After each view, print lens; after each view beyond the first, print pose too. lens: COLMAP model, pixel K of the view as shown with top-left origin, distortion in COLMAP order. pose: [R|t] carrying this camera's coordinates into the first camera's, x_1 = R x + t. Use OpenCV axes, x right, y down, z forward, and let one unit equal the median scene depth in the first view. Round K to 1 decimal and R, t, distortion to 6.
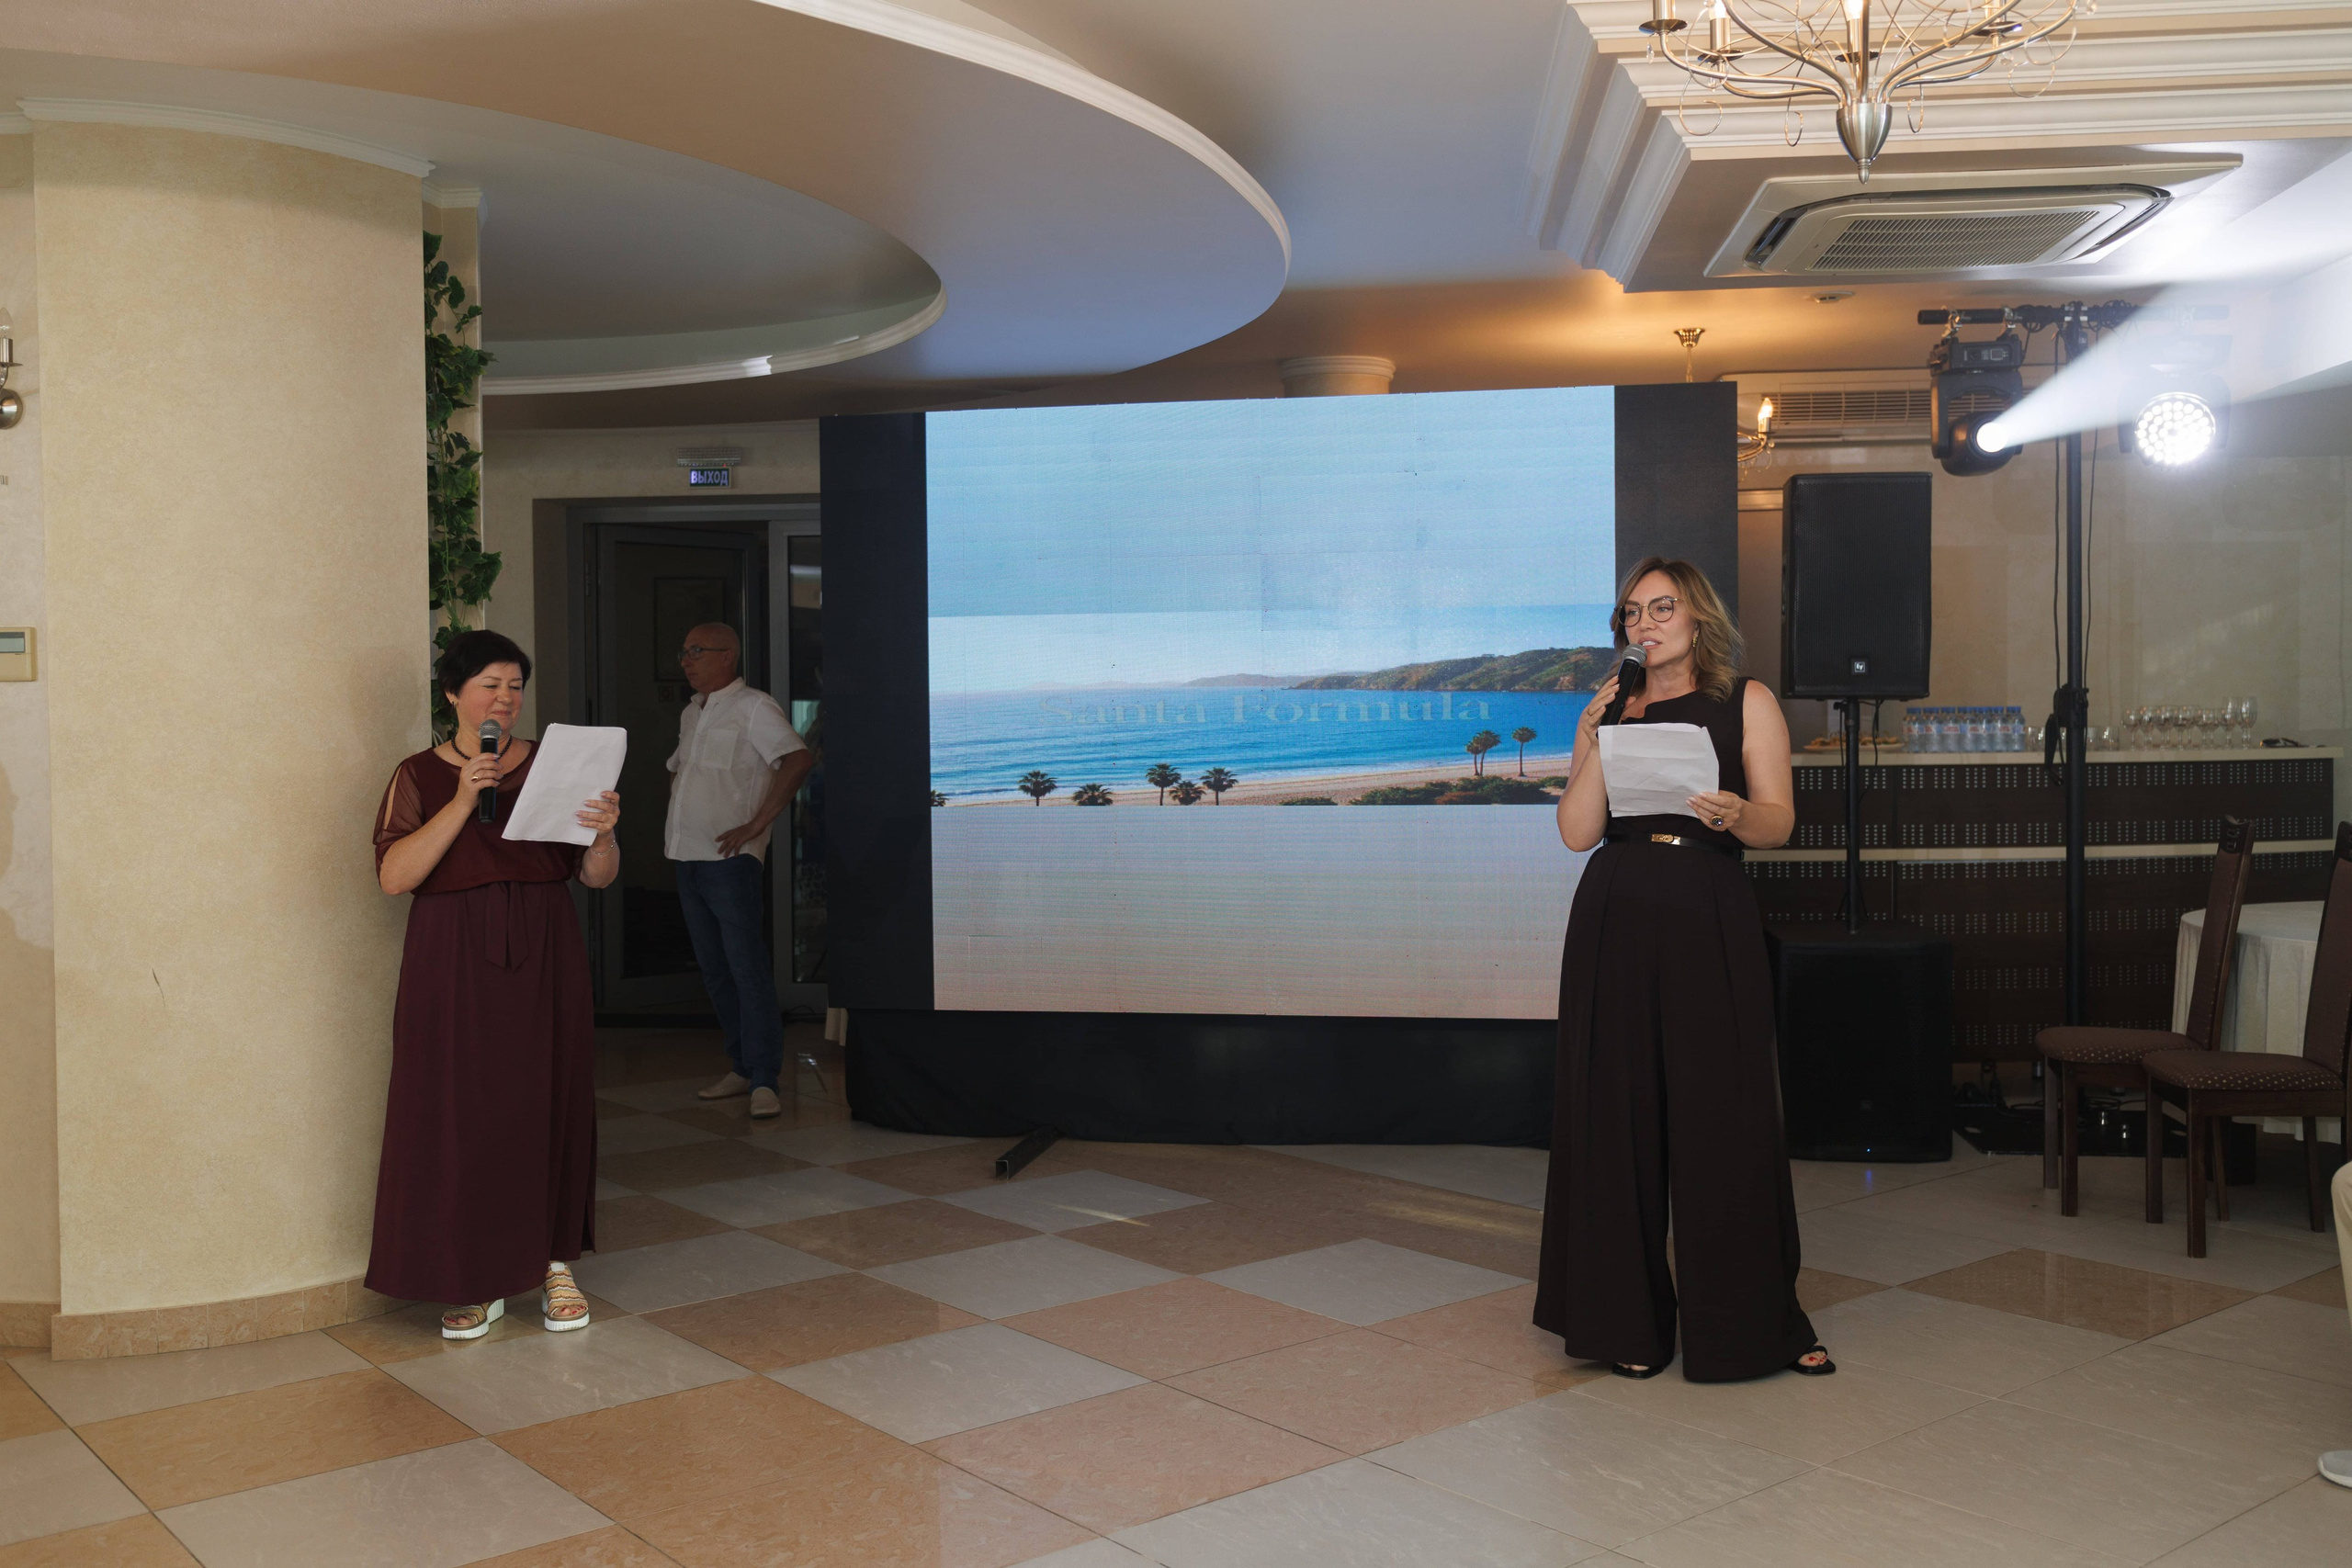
lens RADIAL K [[2152.2, 0, 1176.2], [0, 2152.2, 778.5], [0, 0, 1]] dist [0.021018, 0.000000]
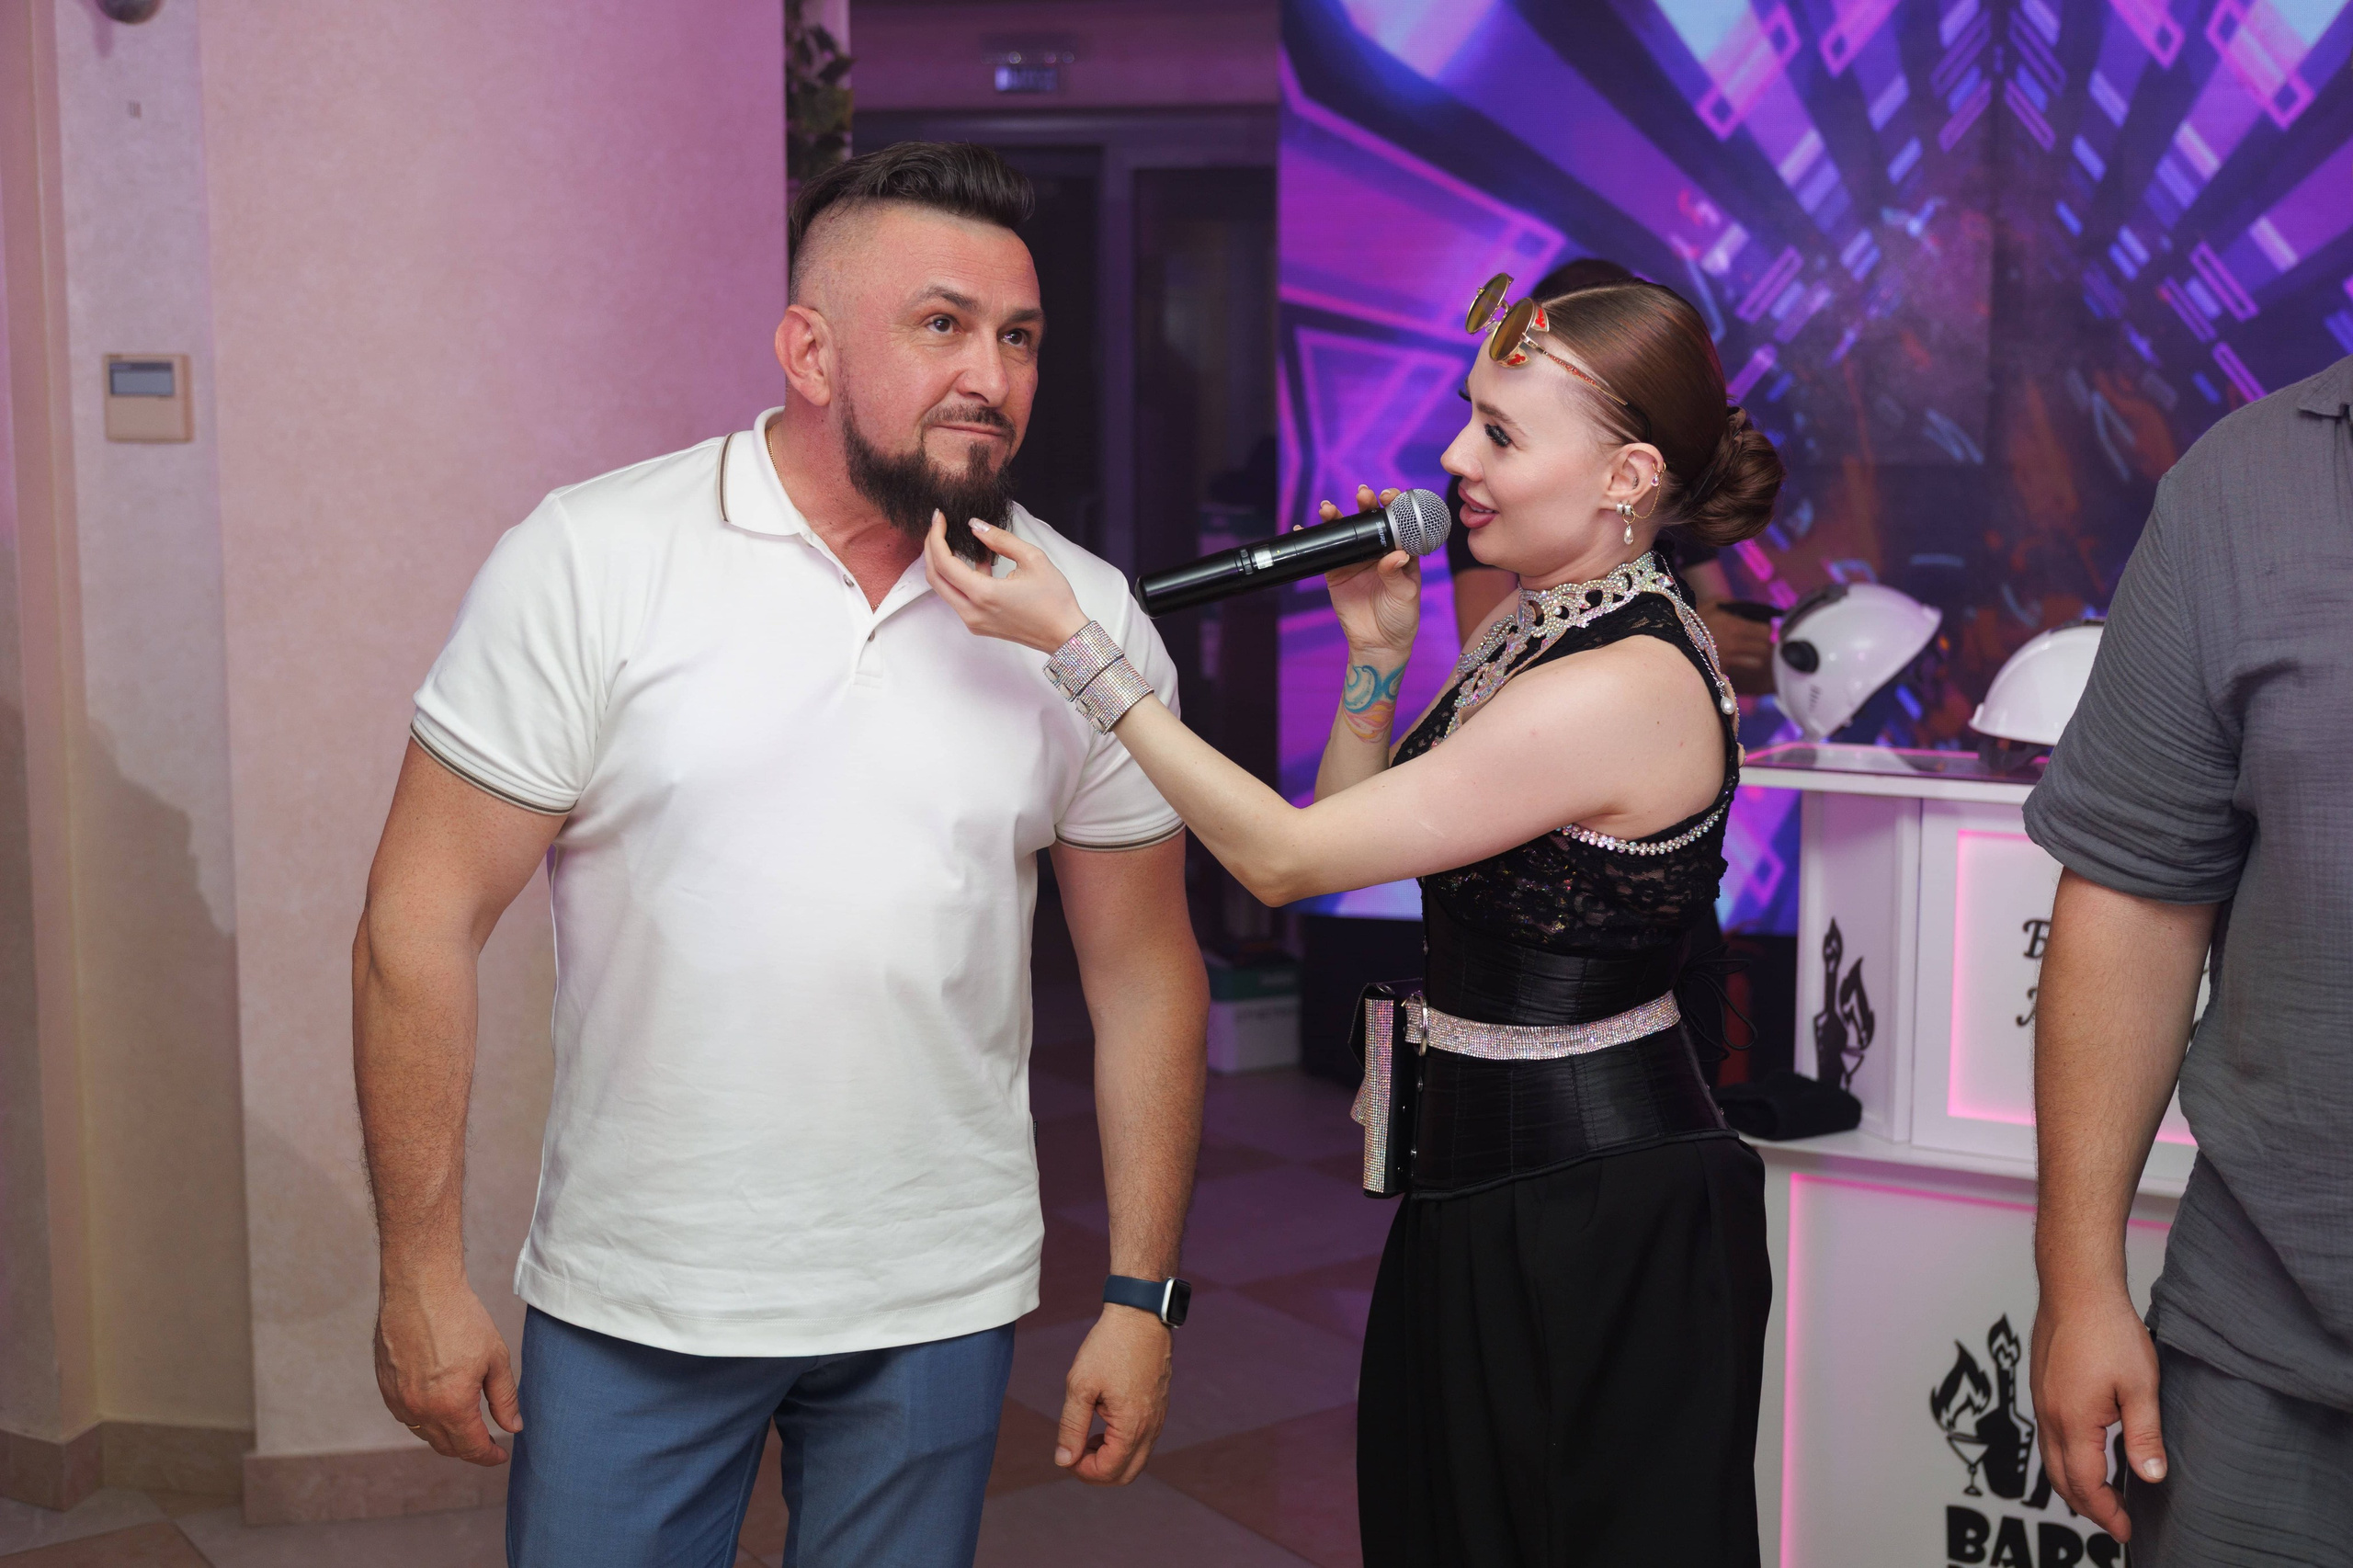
lens RADIAL K [[2865.0, 0, 1256.1], [0, 2865.0, 721.8], [0, 0, 1]] dist [0.013253, 0.000000]
pose [[0.998045, 0.016924, -0.060163, -0.158781], [-0.011530, 0.995975, 0.088888, -0.037766], [0.061425, -0.088020, 0.994223, 0.183740]]
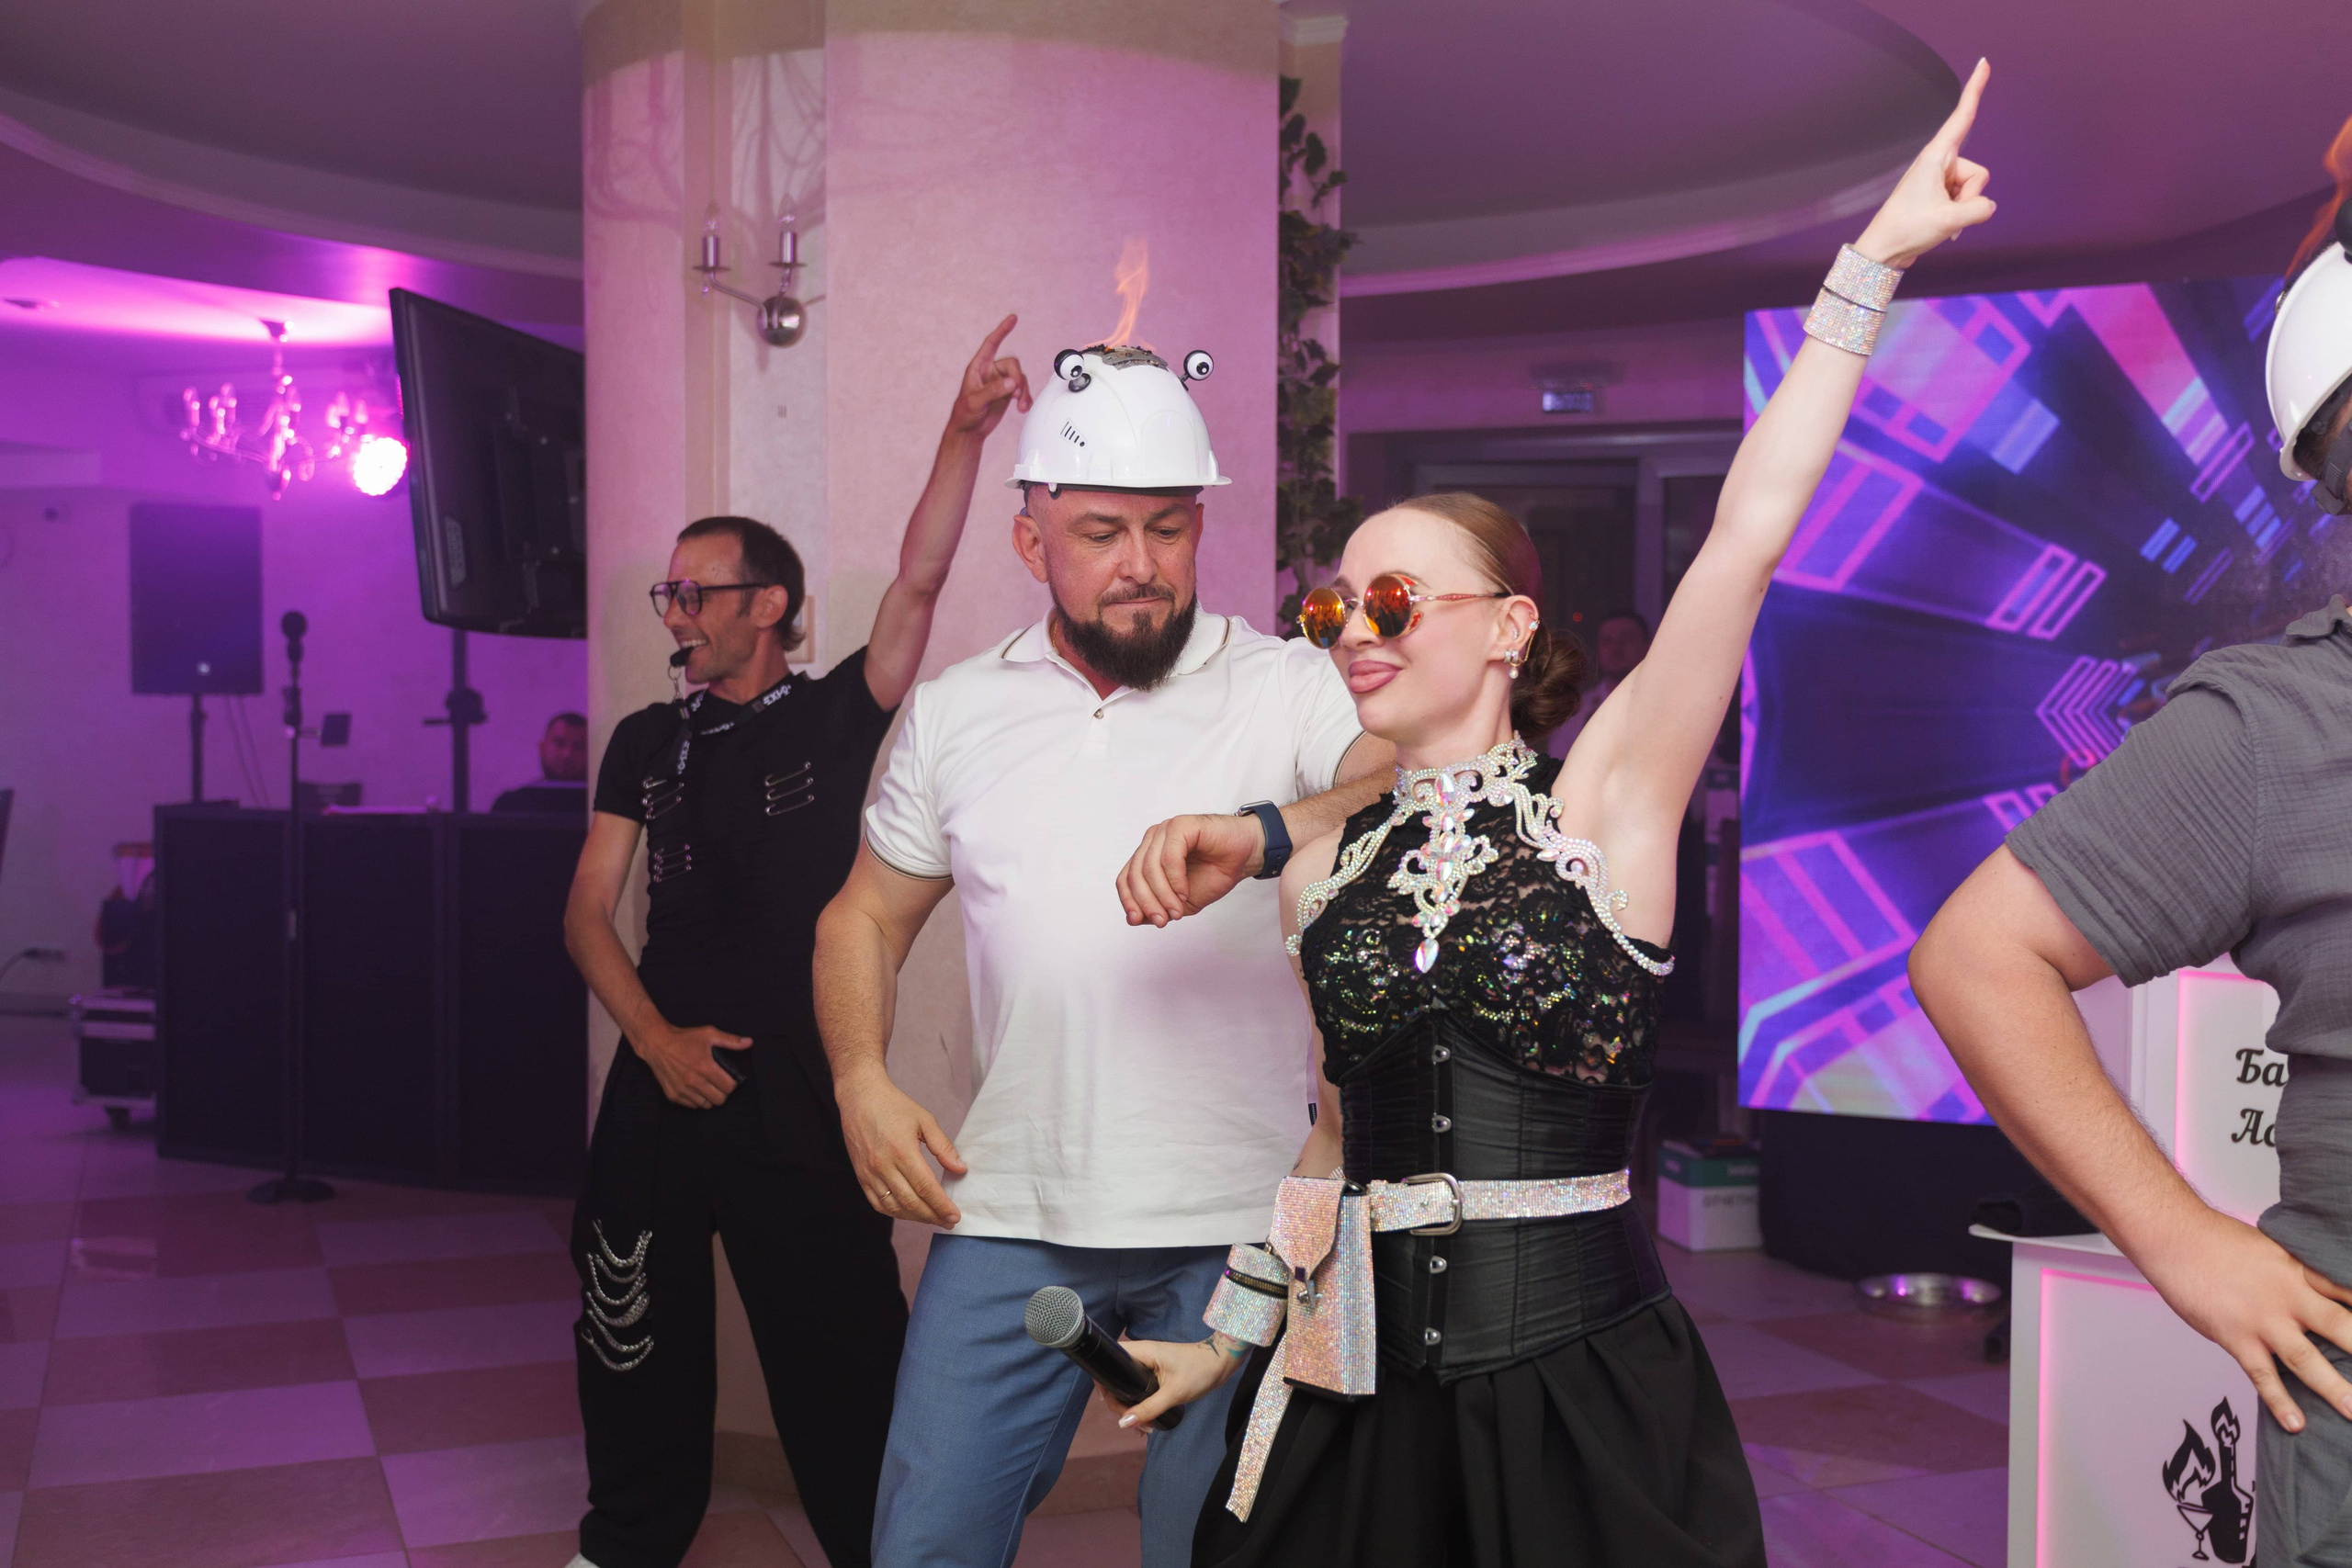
lens RADIAL K [[2615.6, 0, 1279.1], [0, 2615.6, 800.1], [0, 0, 1]] dist [0.017389, 0.000000]
pose [[0.958205, 0.023492, -0.285118, -0.078131], [-0.020986, 0.999710, 0.011844, -0.008544], [0.285313, -0.005366, 0.958419, 0.113277]]
